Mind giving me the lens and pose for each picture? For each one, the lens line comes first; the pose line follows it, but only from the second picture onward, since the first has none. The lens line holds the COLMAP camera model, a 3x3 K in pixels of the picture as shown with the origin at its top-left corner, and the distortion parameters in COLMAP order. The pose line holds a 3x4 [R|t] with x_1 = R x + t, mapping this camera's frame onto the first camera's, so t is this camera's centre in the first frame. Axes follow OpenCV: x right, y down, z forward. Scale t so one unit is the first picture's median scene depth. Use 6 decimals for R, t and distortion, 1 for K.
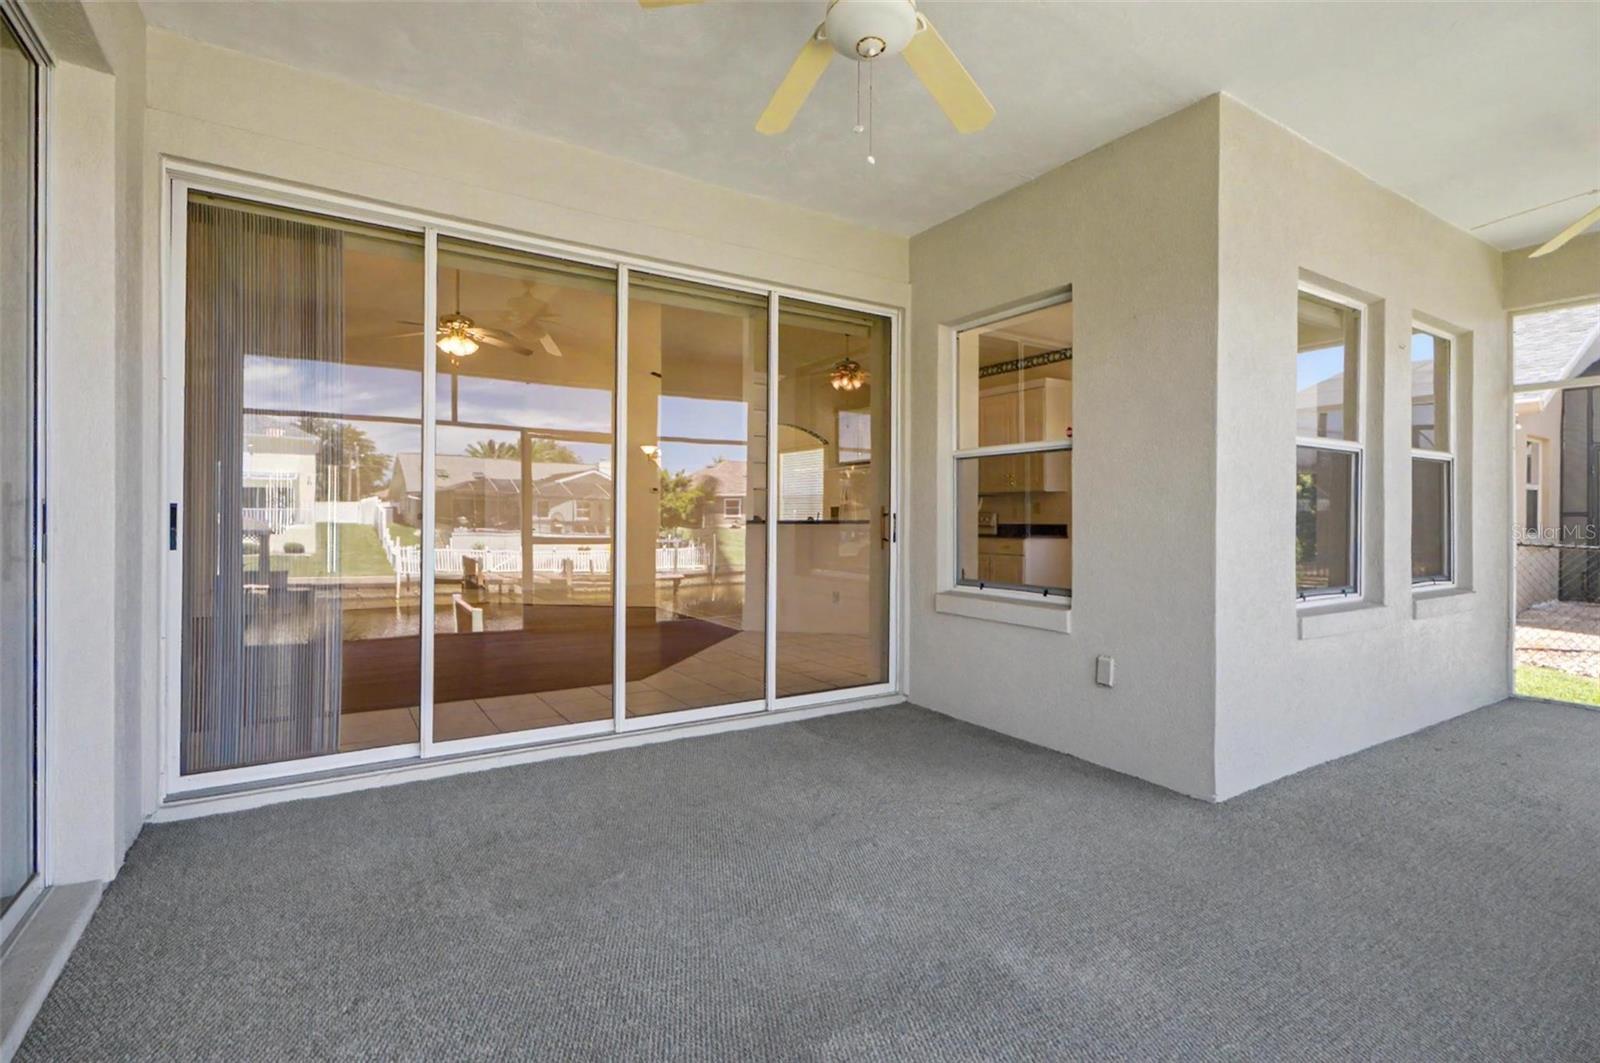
lens RADIAL K [[737.2, 0, 804.9], [0, 737.2, 522.6], [0, 0, 1]] dist [0.005257, 0.000930]
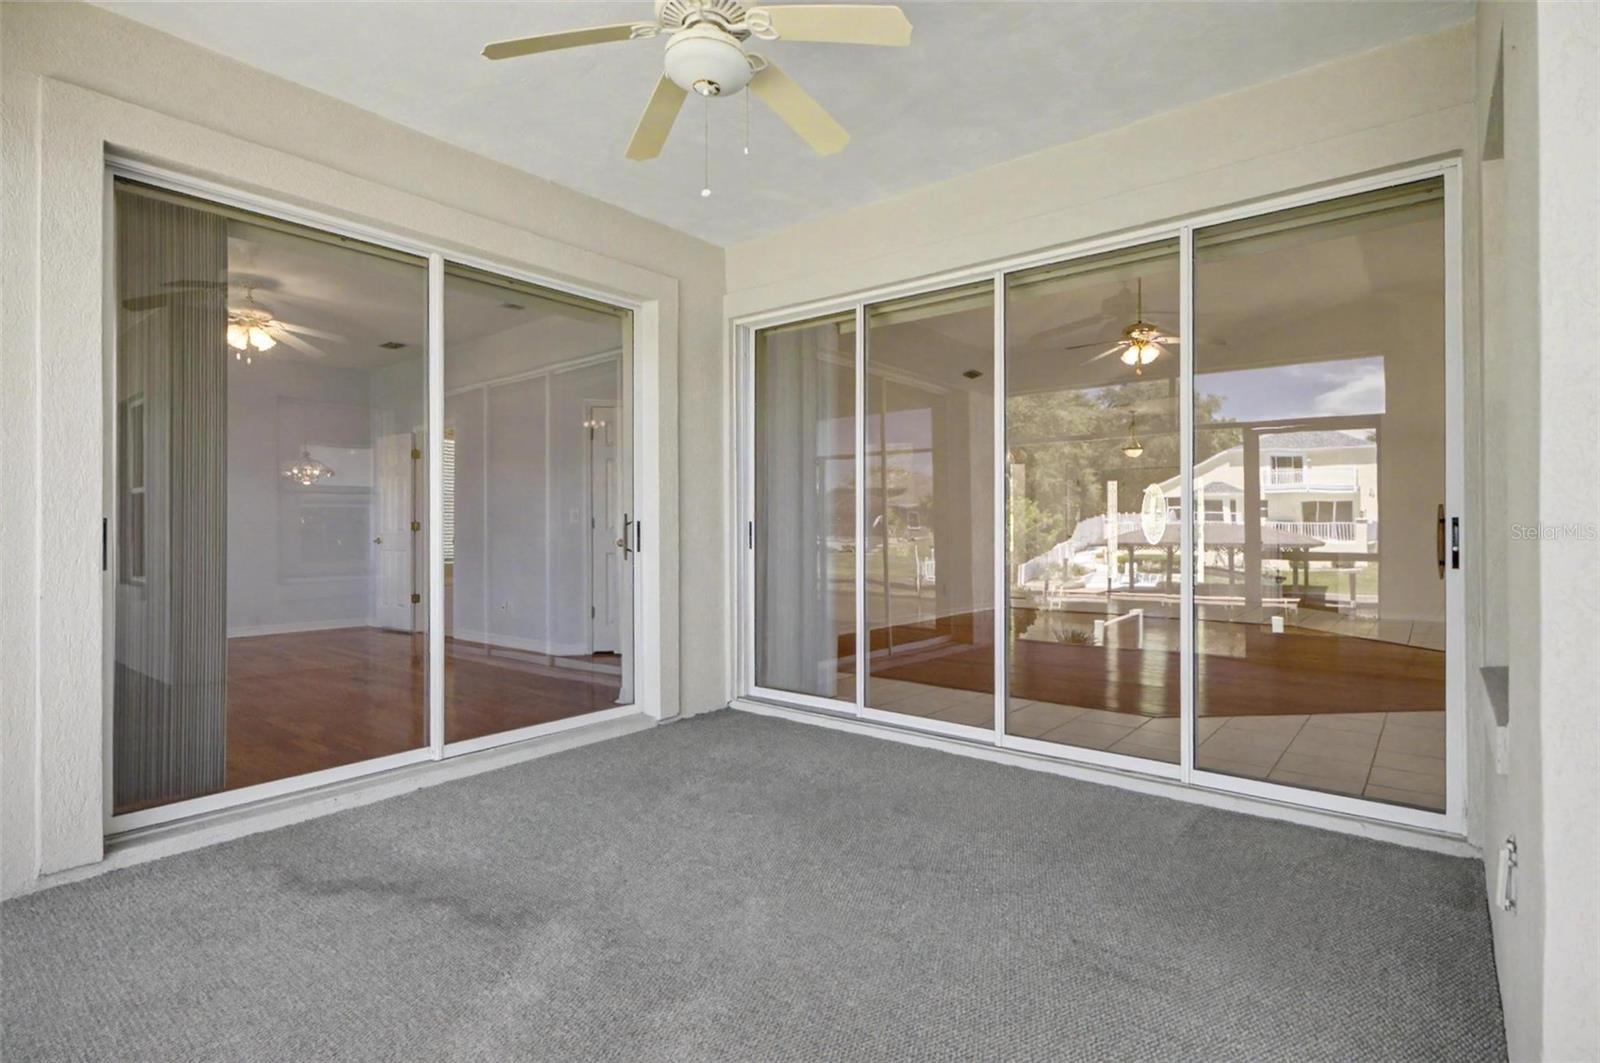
lens RADIAL K [[780.4, 0, 805.8], [0, 780.4, 522.1], [0, 0, 1]] dist [0.006407, 0.000247]
pose [[0.330814, -0.014372, -0.943587, 0.658489], [-0.003866, 0.999855, -0.016584, 0.003036], [0.943688, 0.009134, 0.330710, 0.413860]]
